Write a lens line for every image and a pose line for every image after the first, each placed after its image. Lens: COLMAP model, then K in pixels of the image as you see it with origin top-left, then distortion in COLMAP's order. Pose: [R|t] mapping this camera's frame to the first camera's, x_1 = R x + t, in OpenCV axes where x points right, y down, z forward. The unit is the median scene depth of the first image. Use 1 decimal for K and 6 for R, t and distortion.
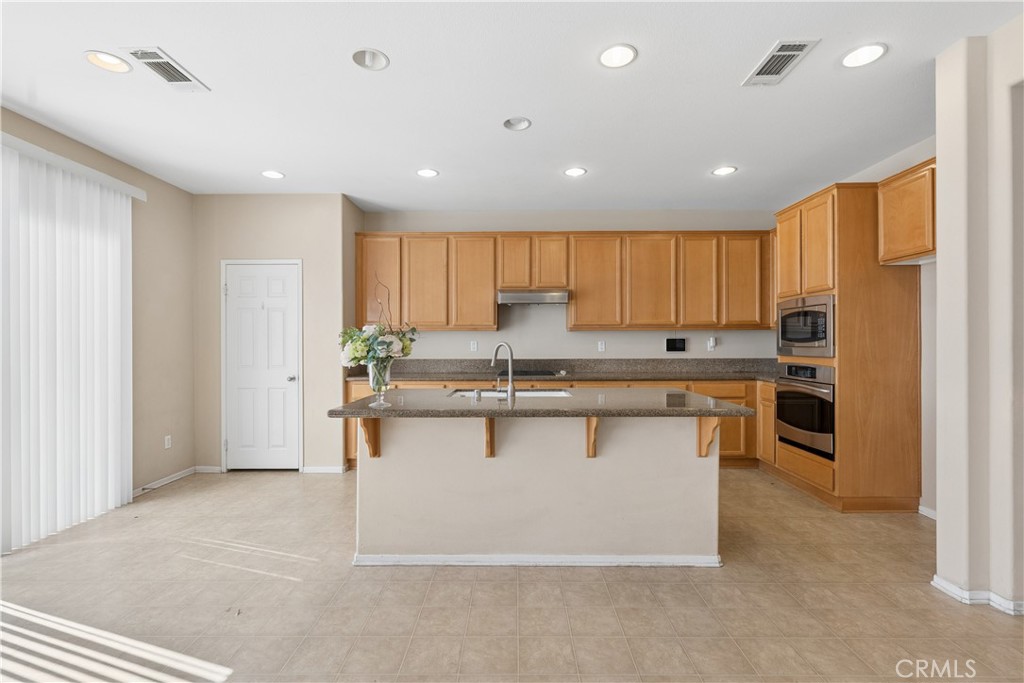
lens RADIAL K [[471.0, 0, 512.4], [0, 471.0, 342.9], [0, 0, 1]] dist [-0.011377, 0.004958]
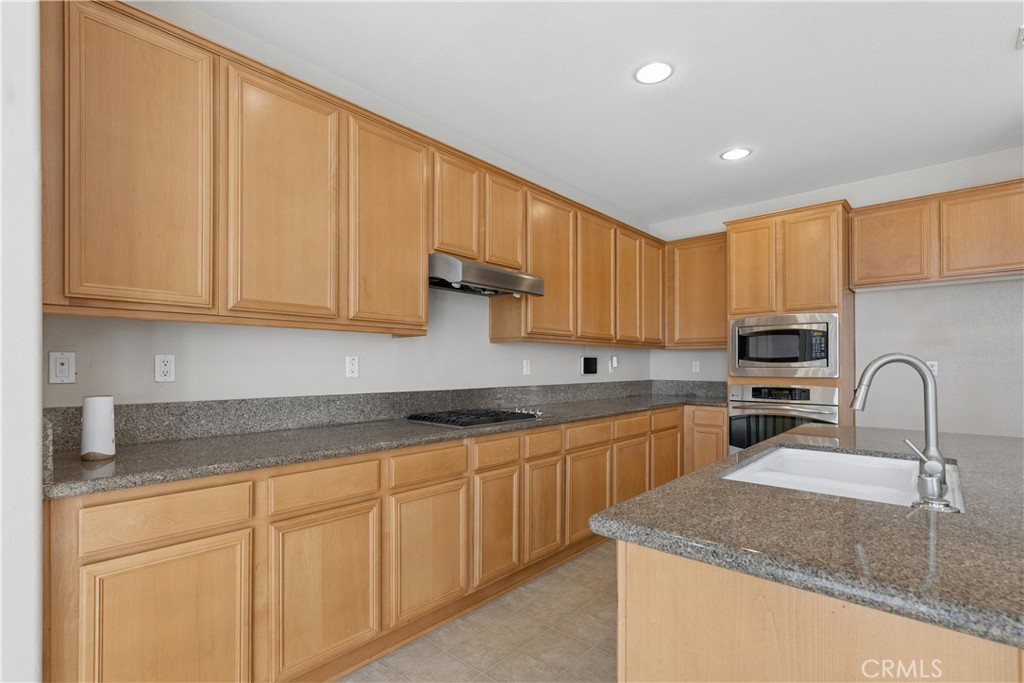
lens RADIAL K [[471.0, 0, 507.3], [0, 471.0, 366.7], [0, 0, 1]] dist [-0.011377, 0.004958]
pose [[0.672582, 0.002456, 0.740019, -0.403714], [-0.002419, 0.999996, -0.001120, 0.008823], [-0.740019, -0.001037, 0.672586, 0.697084]]
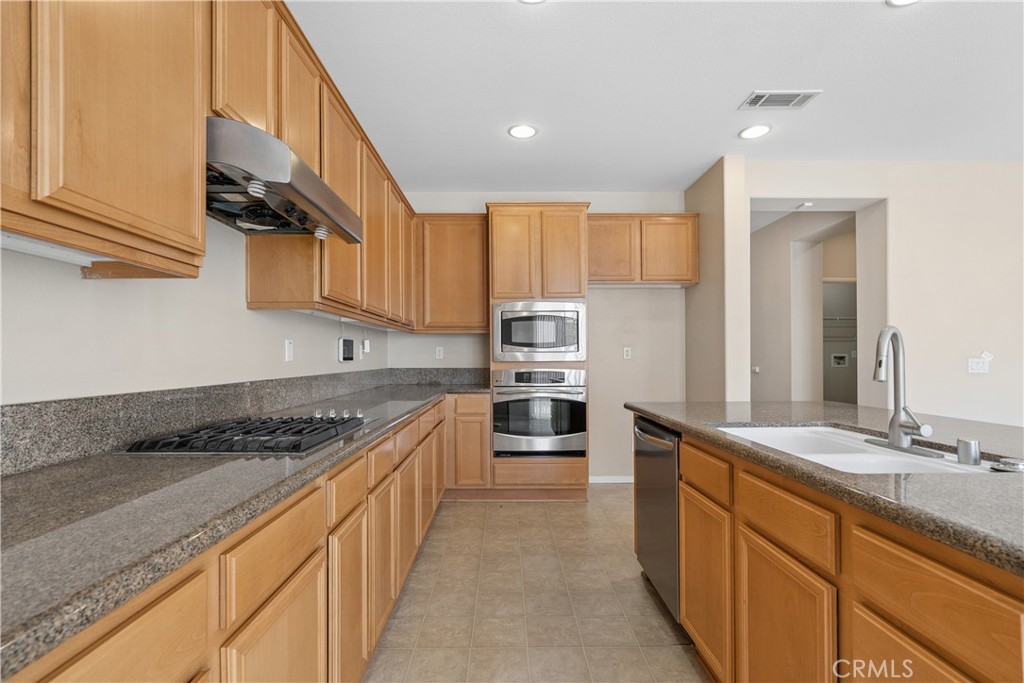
lens RADIAL K [[471.0, 0, 502.8], [0, 471.0, 354.0], [0, 0, 1]] dist [-0.011377, 0.004958]
pose [[-0.007939, 0.009969, 0.999919, -0.329721], [0.004094, 0.999942, -0.009937, 0.020043], [-0.999960, 0.004015, -0.007980, 0.978612]]
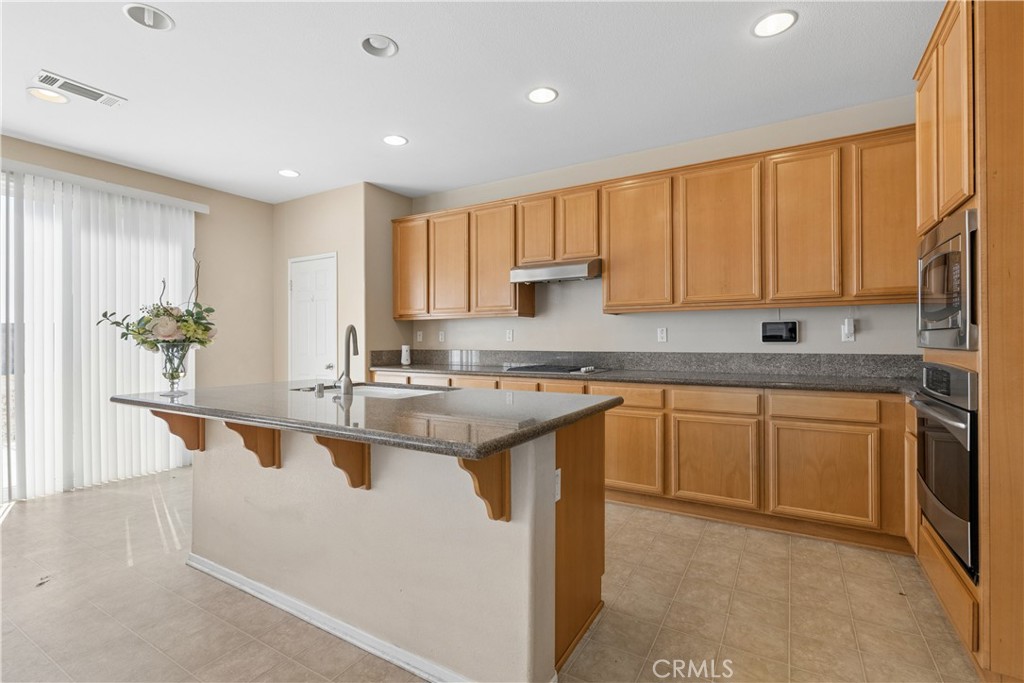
lens RADIAL K [[471.0, 0, 507.4], [0, 471.0, 336.0], [0, 0, 1]] dist [-0.011377, 0.004958]
pose [[0.860508, -0.004365, -0.509419, 0.432575], [0.001593, 0.999981, -0.005878, 0.015662], [0.509435, 0.004247, 0.860499, 0.321230]]
